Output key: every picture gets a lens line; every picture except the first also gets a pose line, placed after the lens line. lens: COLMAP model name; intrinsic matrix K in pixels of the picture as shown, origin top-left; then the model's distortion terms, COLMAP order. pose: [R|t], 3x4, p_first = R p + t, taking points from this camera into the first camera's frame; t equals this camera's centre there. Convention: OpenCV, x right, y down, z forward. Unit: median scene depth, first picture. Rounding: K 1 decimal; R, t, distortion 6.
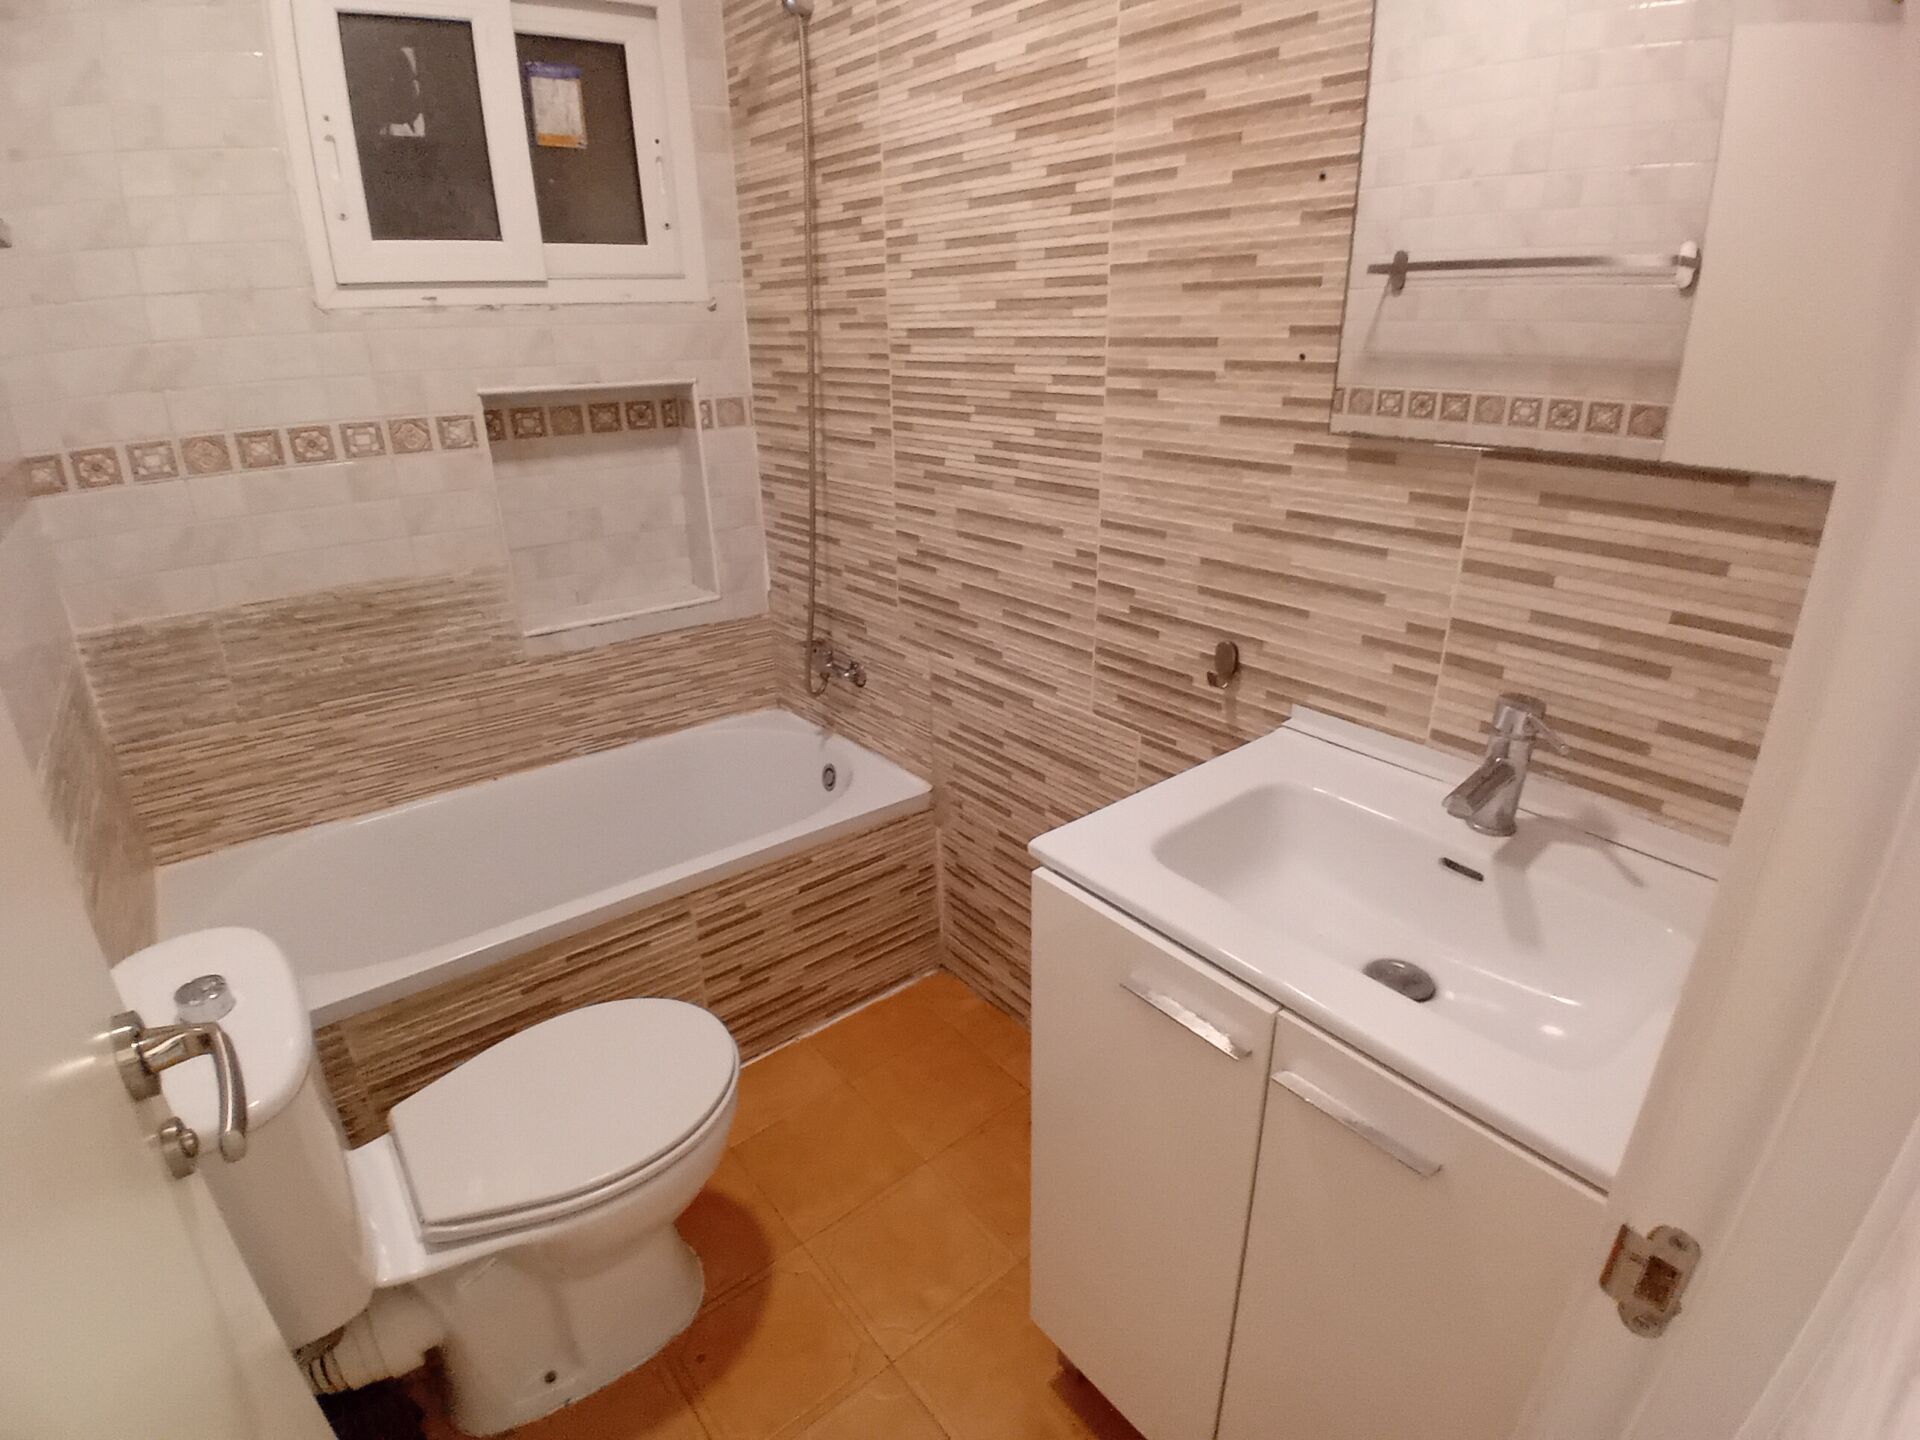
lens RADIAL K [[947.8, 0, 964.5], [0, 947.8, 715.7], [0, 0, 1]] dist [0.001494, -0.044724]
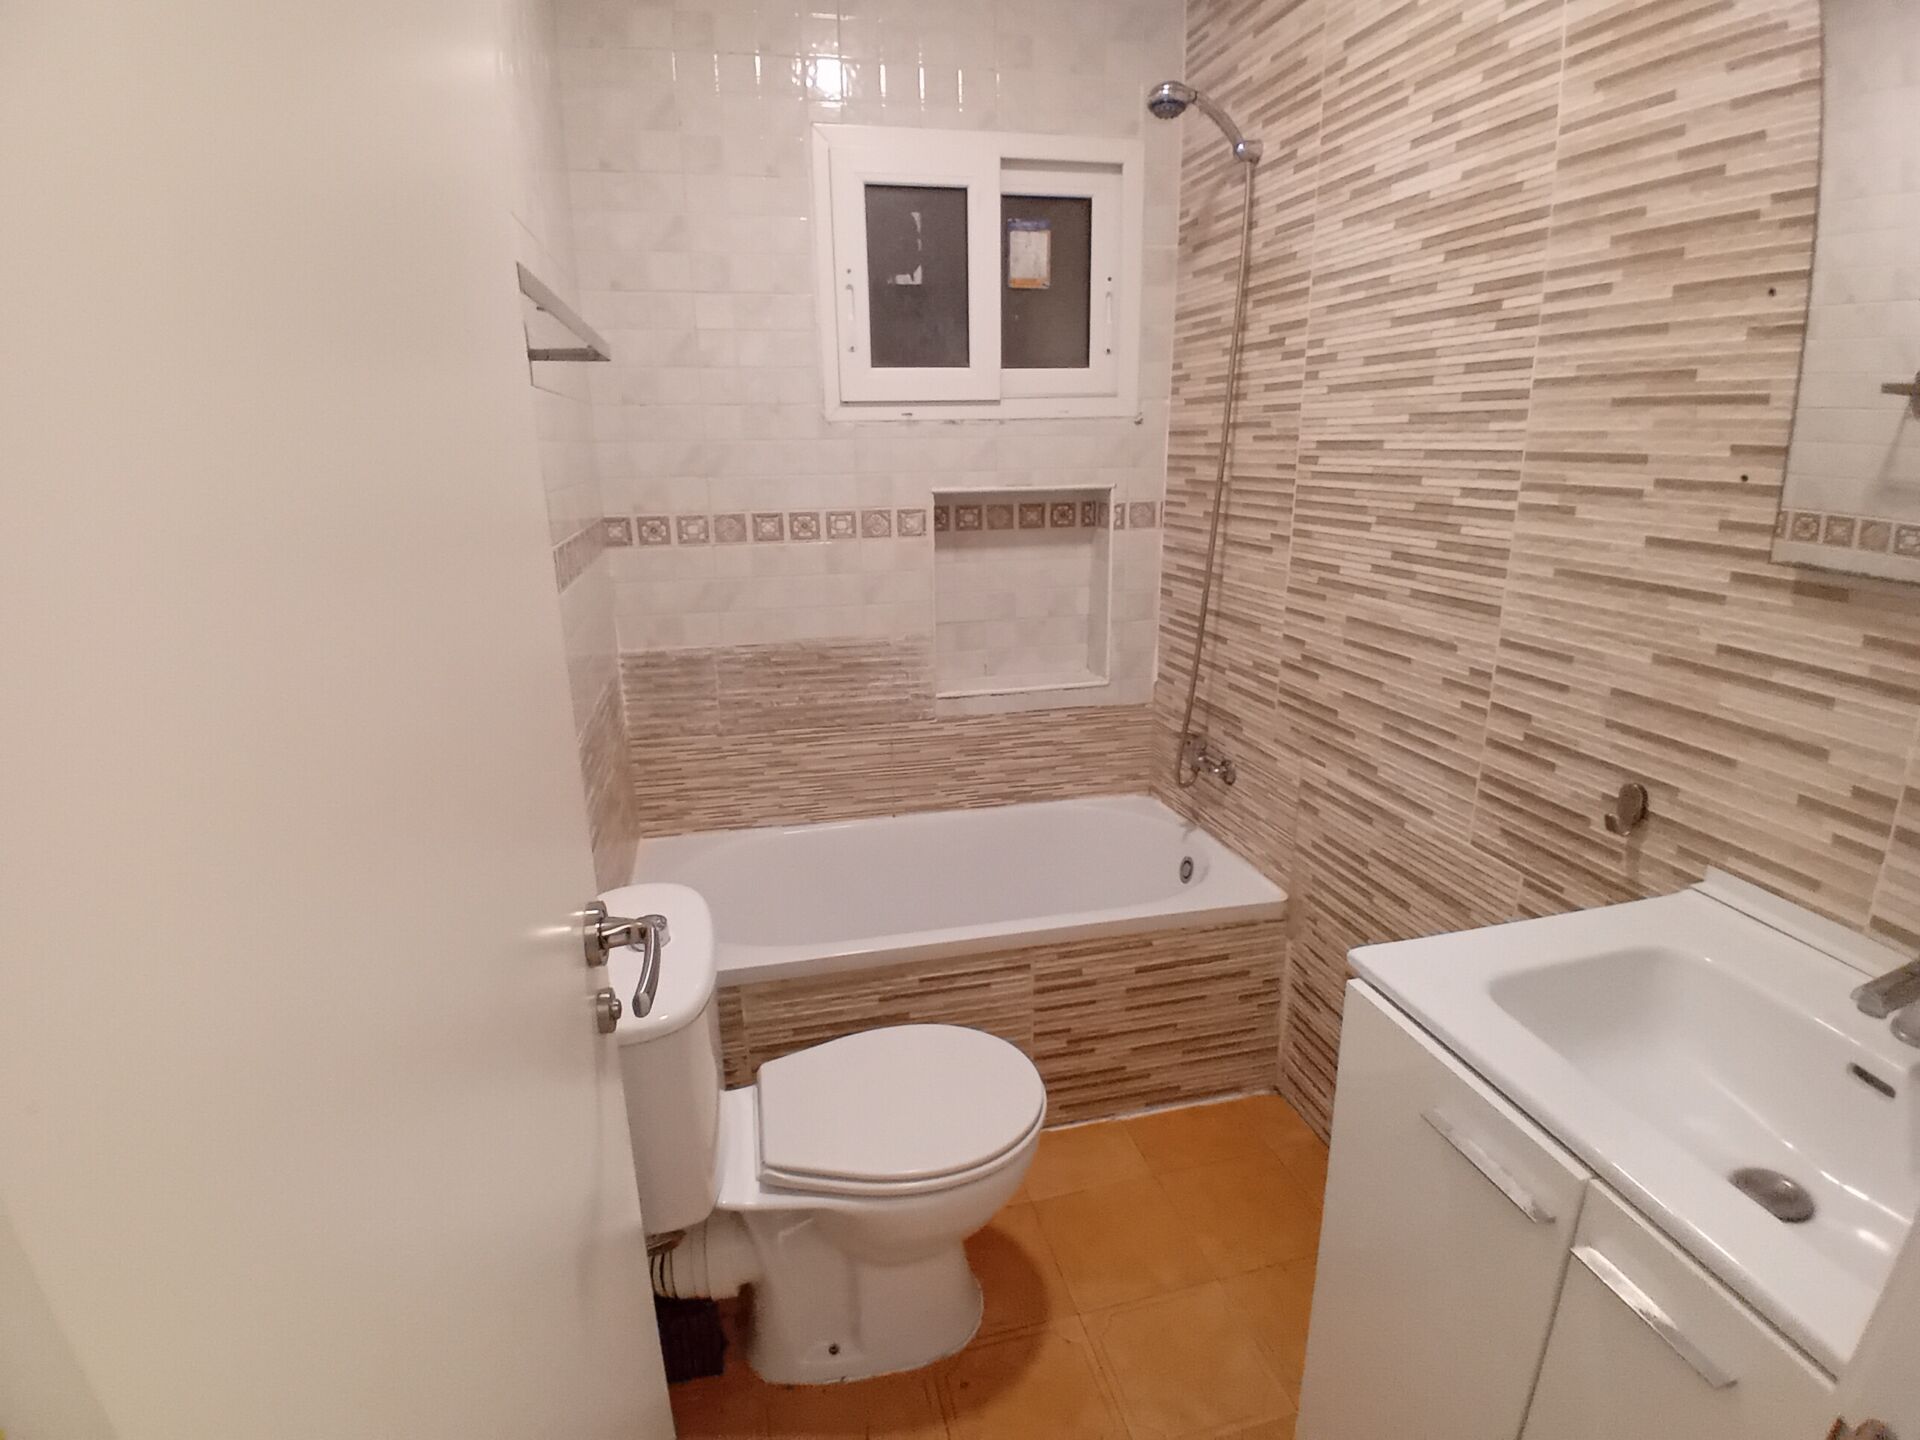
lens RADIAL K [[955.5, 0, 963.8], [0, 955.5, 716.0], [0, 0, 1]] dist [-0.001205, -0.045586]
pose [[0.904138, 0.117214, -0.410848, 0.058393], [-0.159885, 0.984582, -0.070954, 0.020030], [0.396197, 0.129840, 0.908939, -0.054890]]
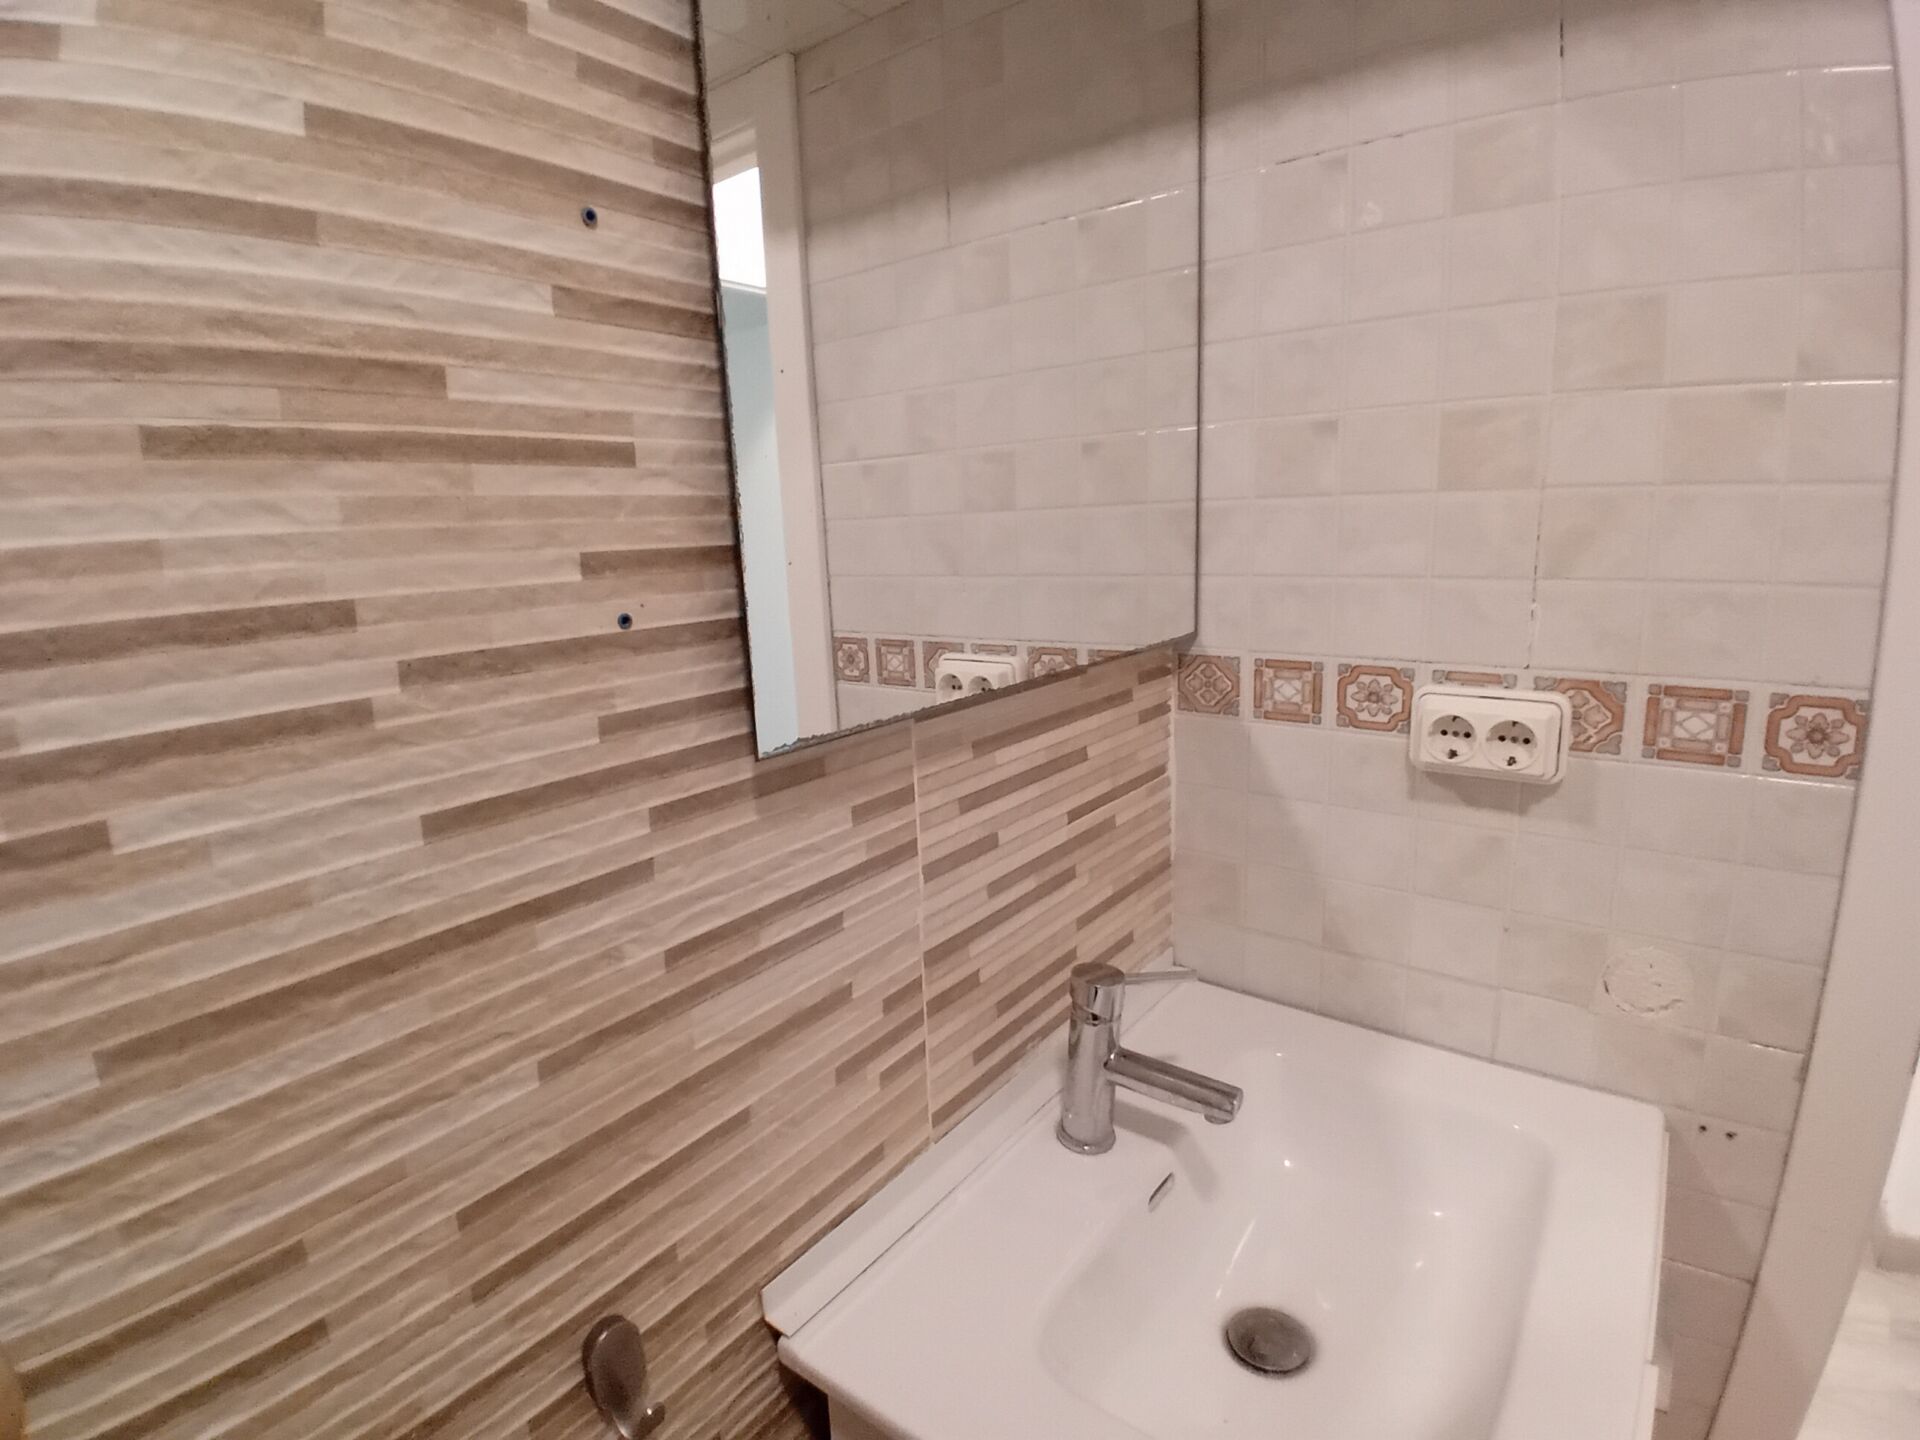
lens RADIAL K [[947.8, 0, 964.5], [0, 947.8, 715.7], [0, 0, 1]] dist [0.001494, -0.044724]
pose [[-0.250019, -0.168276, 0.953506, -0.073789], [0.404618, 0.876514, 0.260783, -0.305286], [-0.879645, 0.451007, -0.151057, 0.739943]]
